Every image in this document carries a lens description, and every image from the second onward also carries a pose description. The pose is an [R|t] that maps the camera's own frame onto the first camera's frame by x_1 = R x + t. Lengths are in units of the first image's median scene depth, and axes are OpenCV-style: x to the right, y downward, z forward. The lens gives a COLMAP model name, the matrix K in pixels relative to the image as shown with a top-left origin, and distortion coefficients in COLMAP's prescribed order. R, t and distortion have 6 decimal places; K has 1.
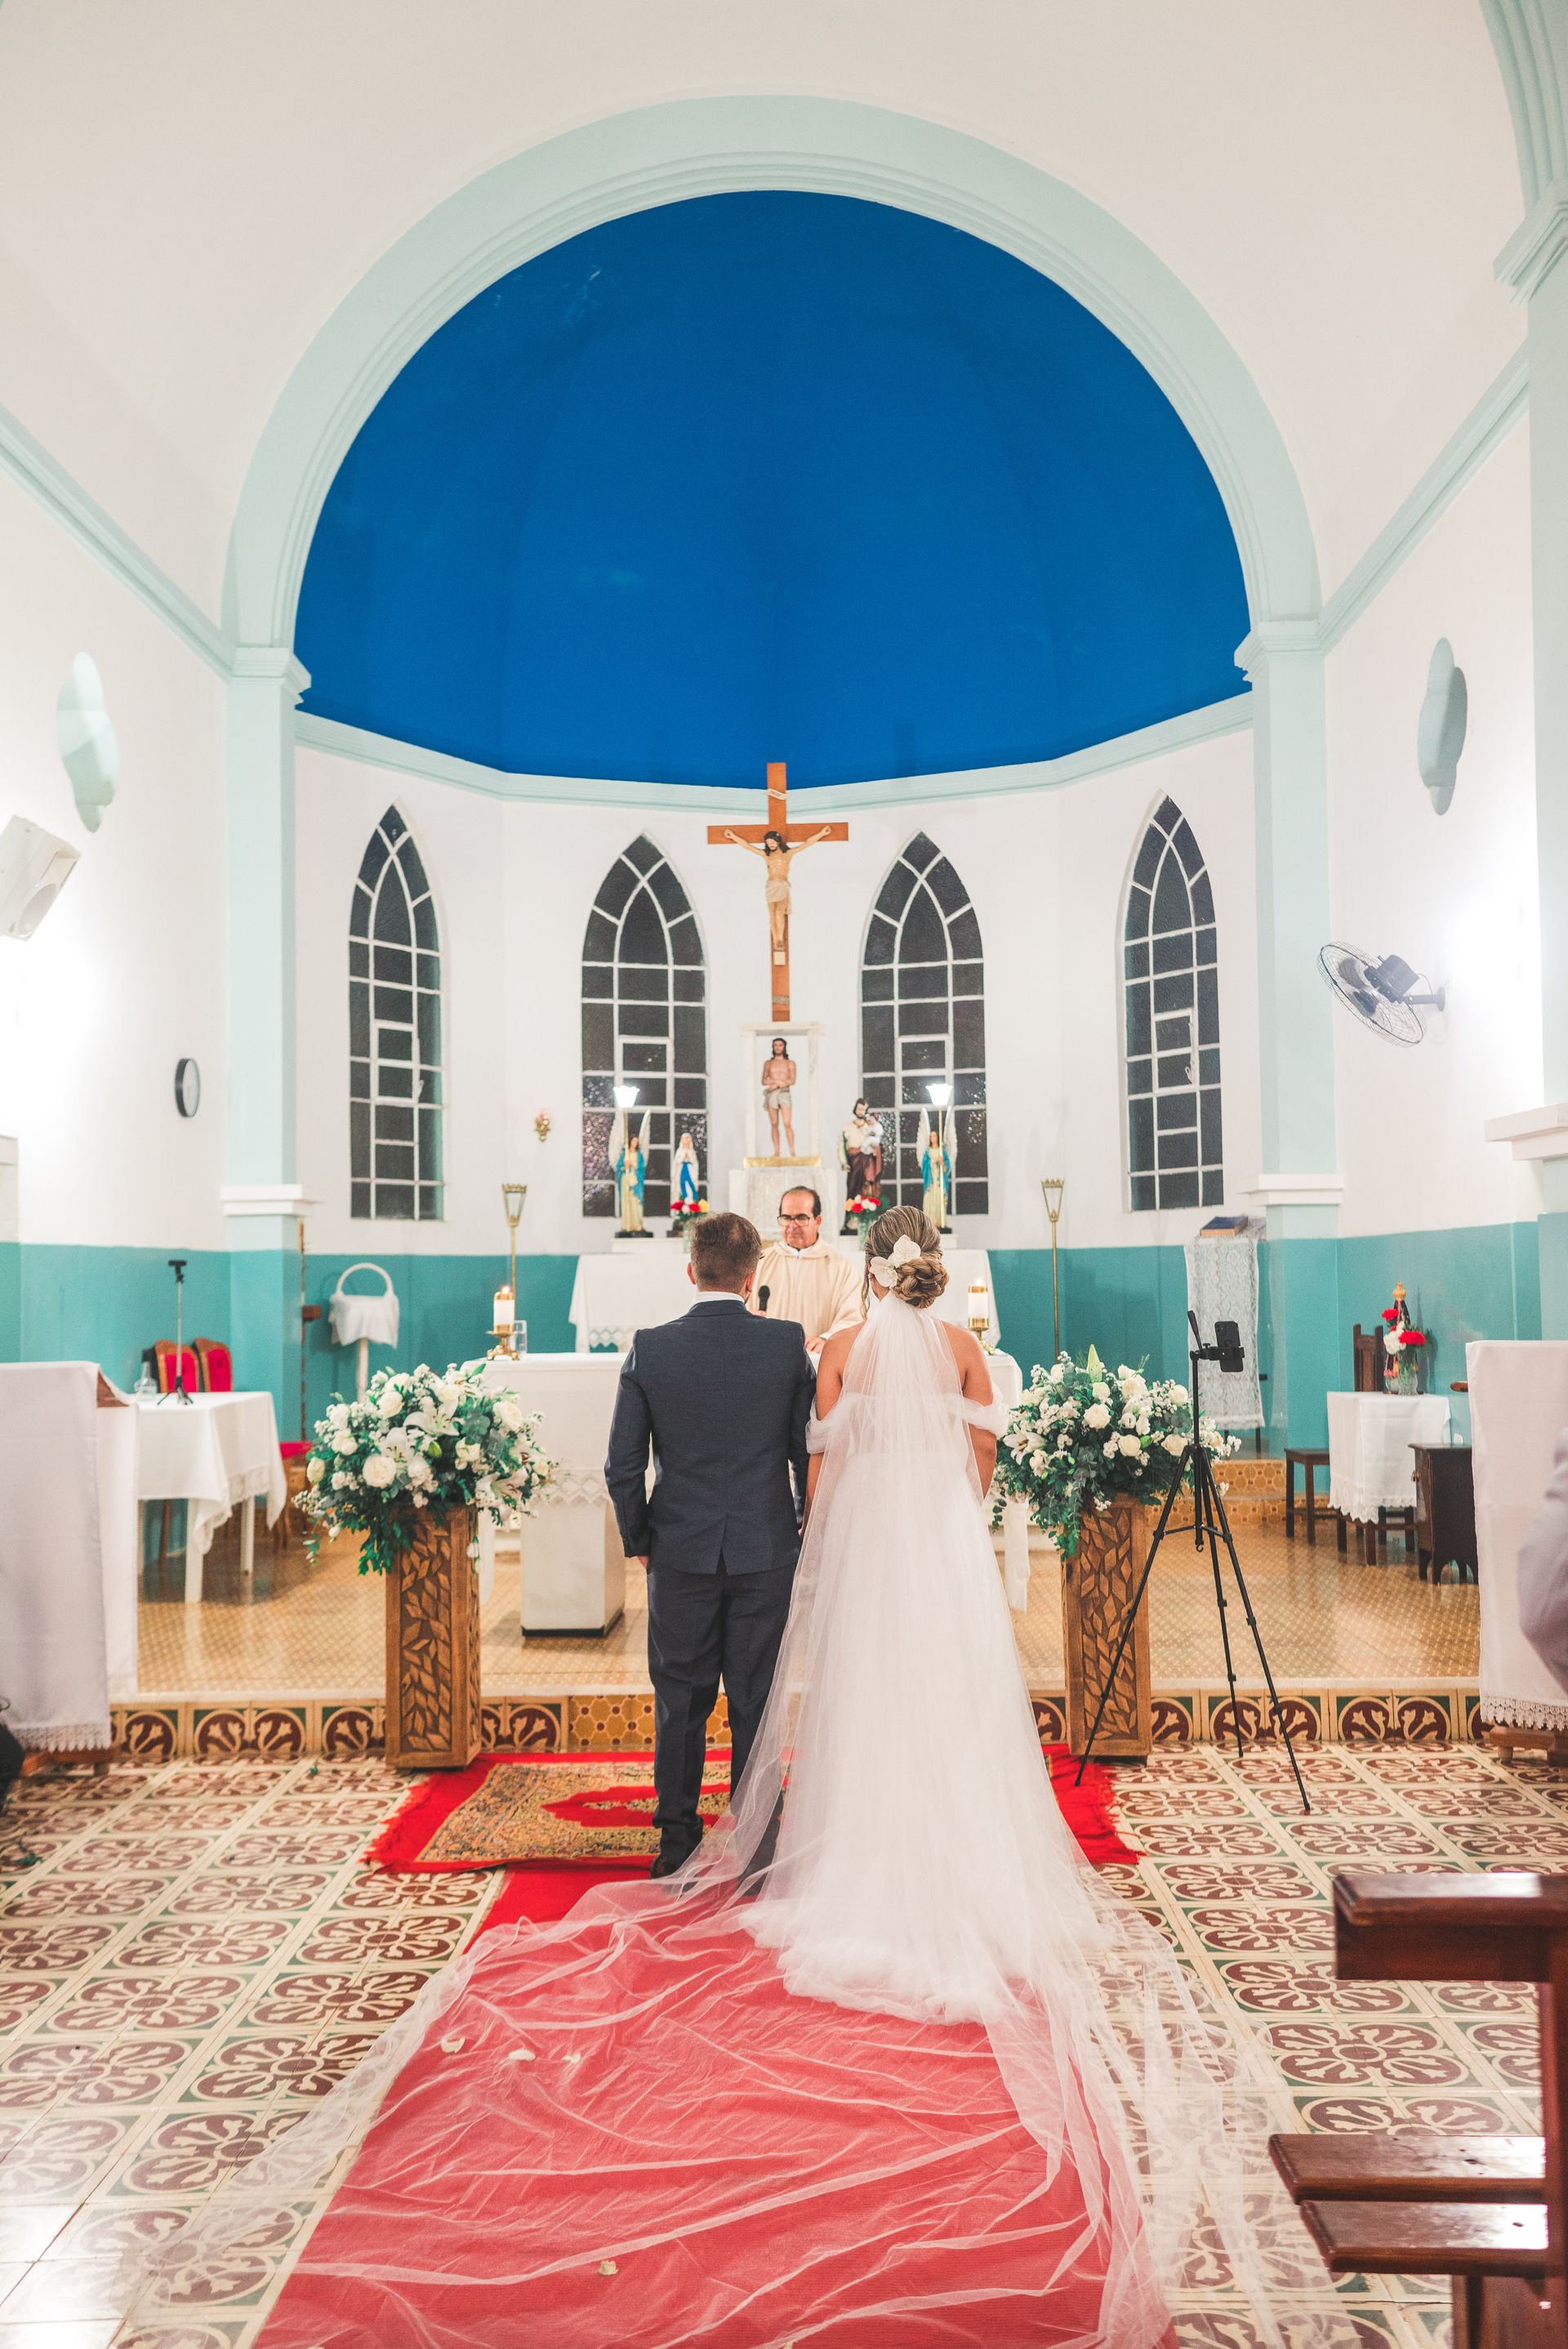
lens RADIAL K [[2329.1, 0, 738.0], [0, 2329.1, 1175.5], [0, 0, 1]] dist [0.057129, -0.004330]
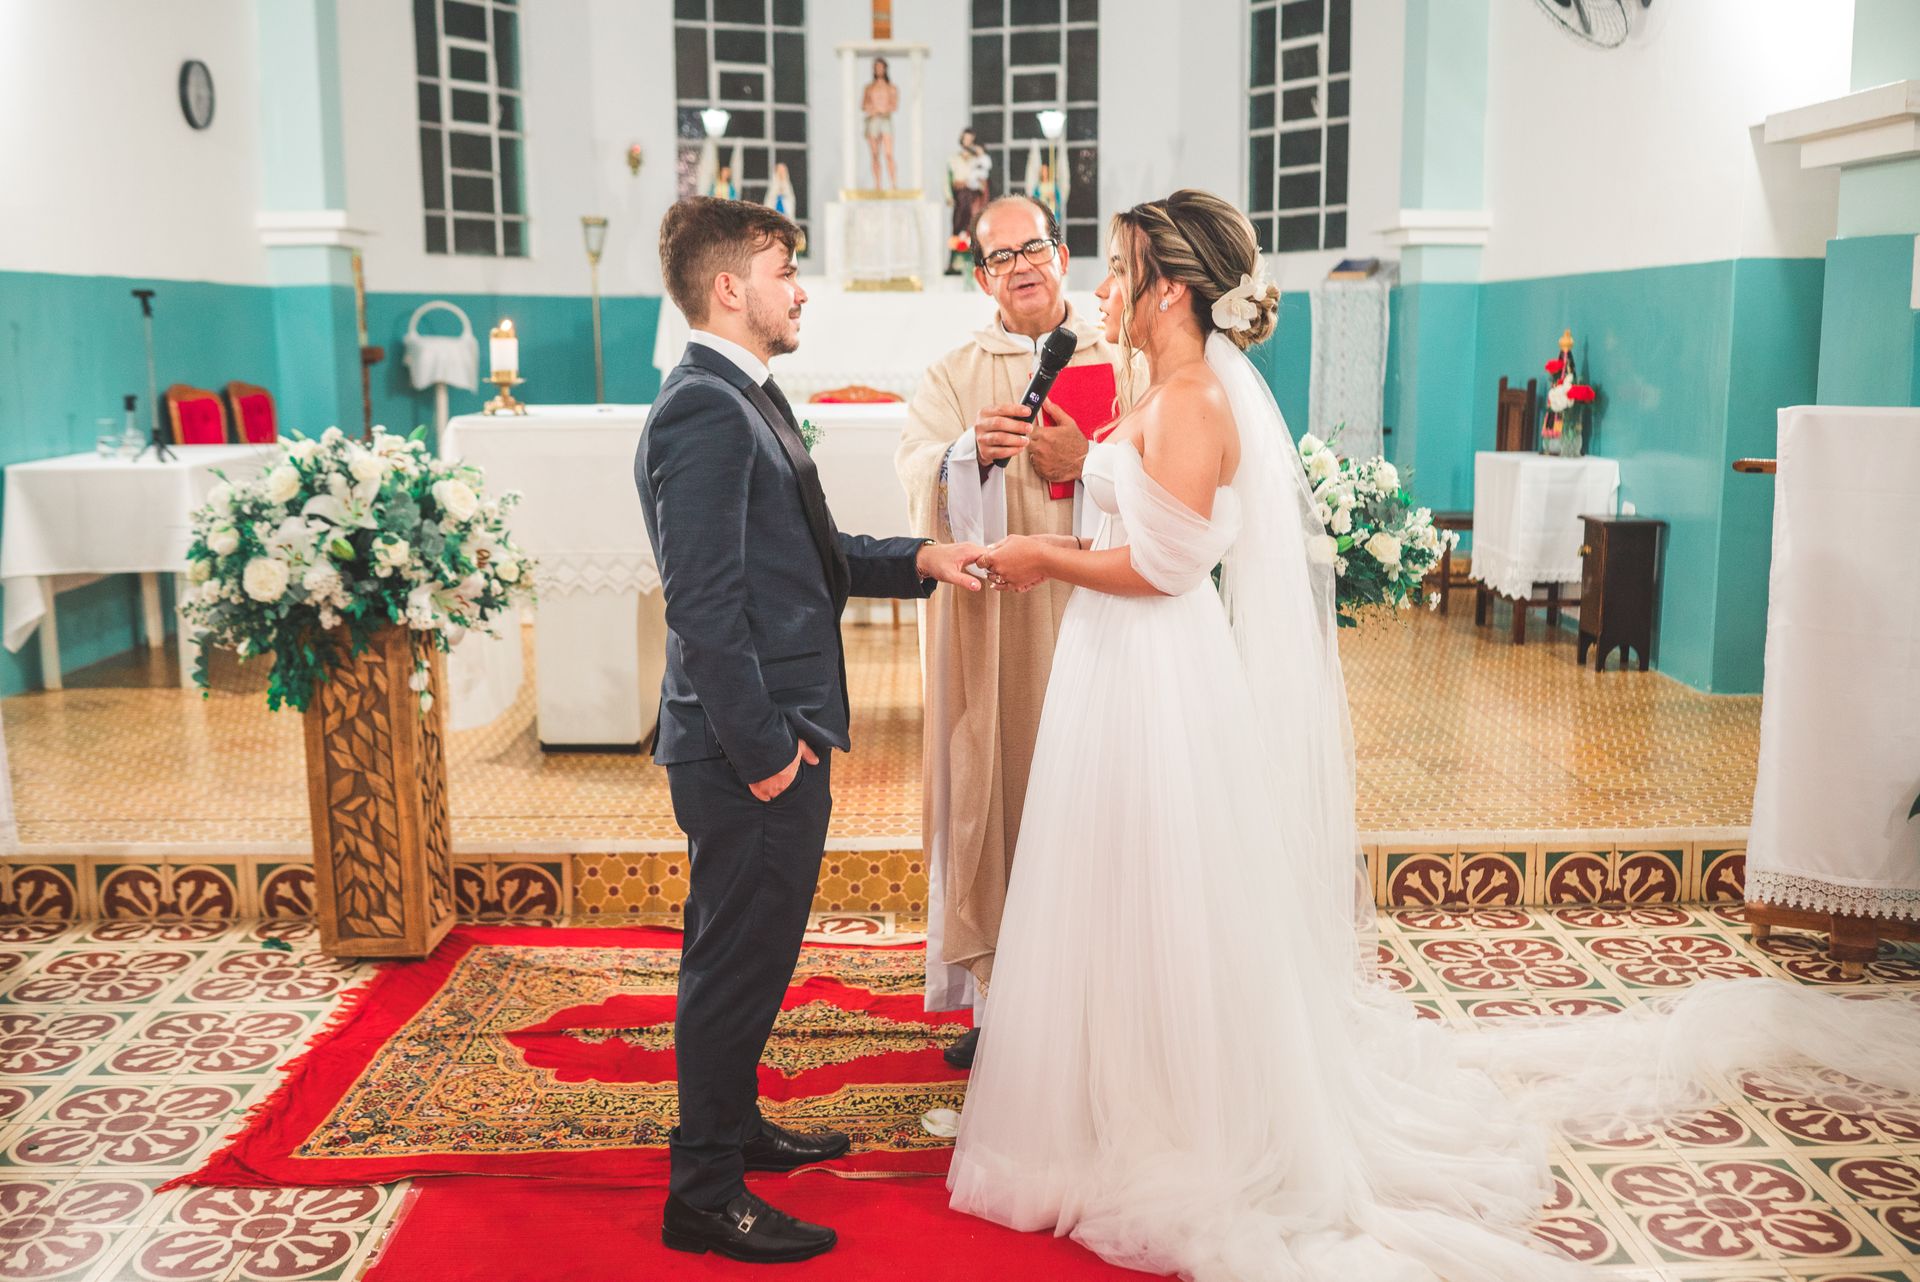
lens RADIAL K [[1839.6, 0, 977.3], [0, 1839.6, 638.3], [0, 0, 1]] dist [-0.030677, -0.015692]
pose [[0.998524, 0.000695, 0.054305, 0.024532], [-0.011969, 0.978148, 0.207565, 0.020807], [-0.052974, -0.207908, 0.976713, 0.348585]]
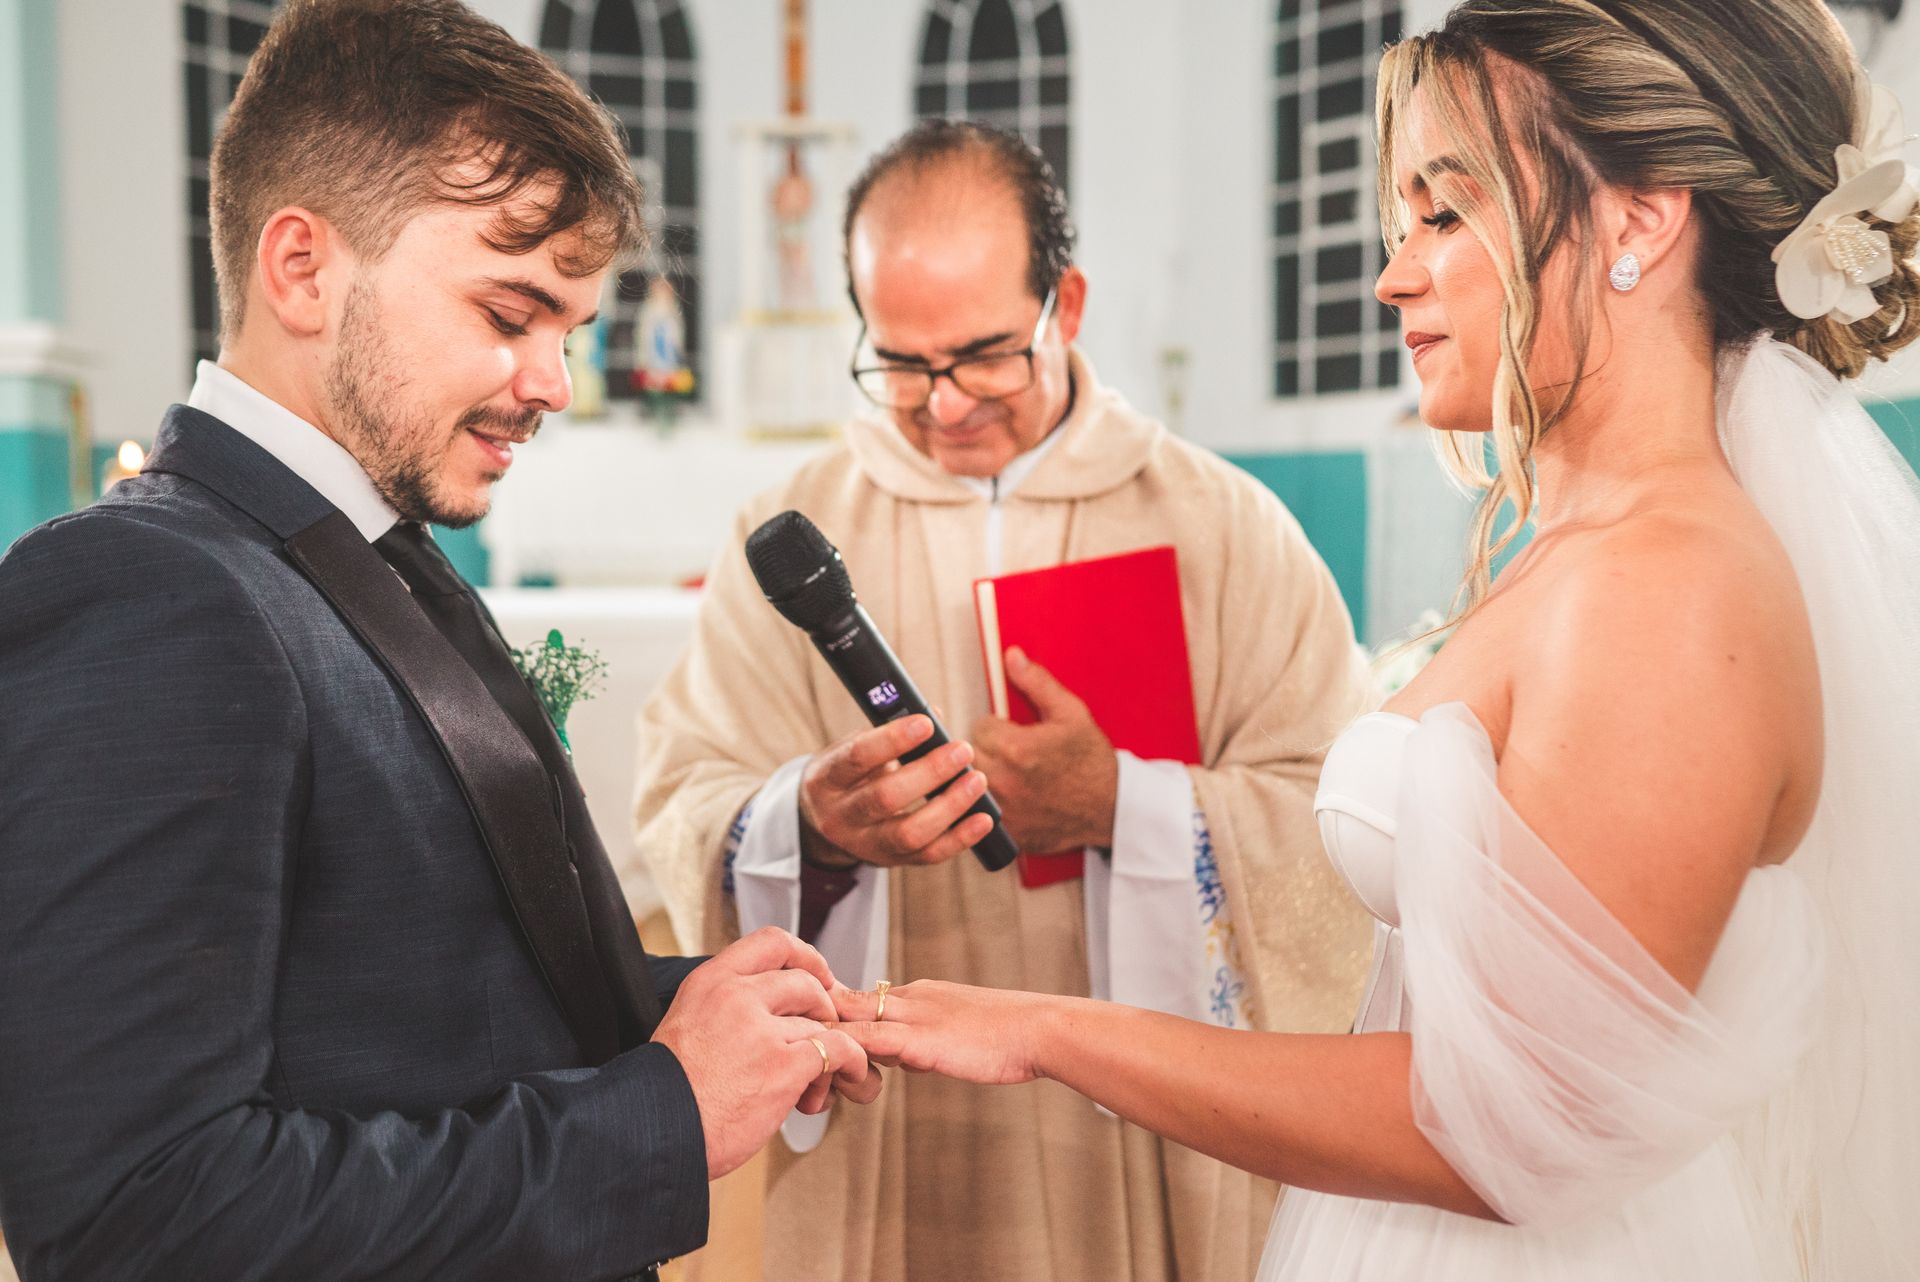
lens RADIAL K [[1965.7, 0, 960.0], [0, 1965.7, 641.0], [0, 0, 1]] dist [-0.017374, -0.010713]
pose [[0.996849, 0.007854, 0.078933, 0.032595], [-0.016216, 0.994249, 0.105858, 0.038862], [-0.077647, -0.106805, 0.991243, 0.566501]]
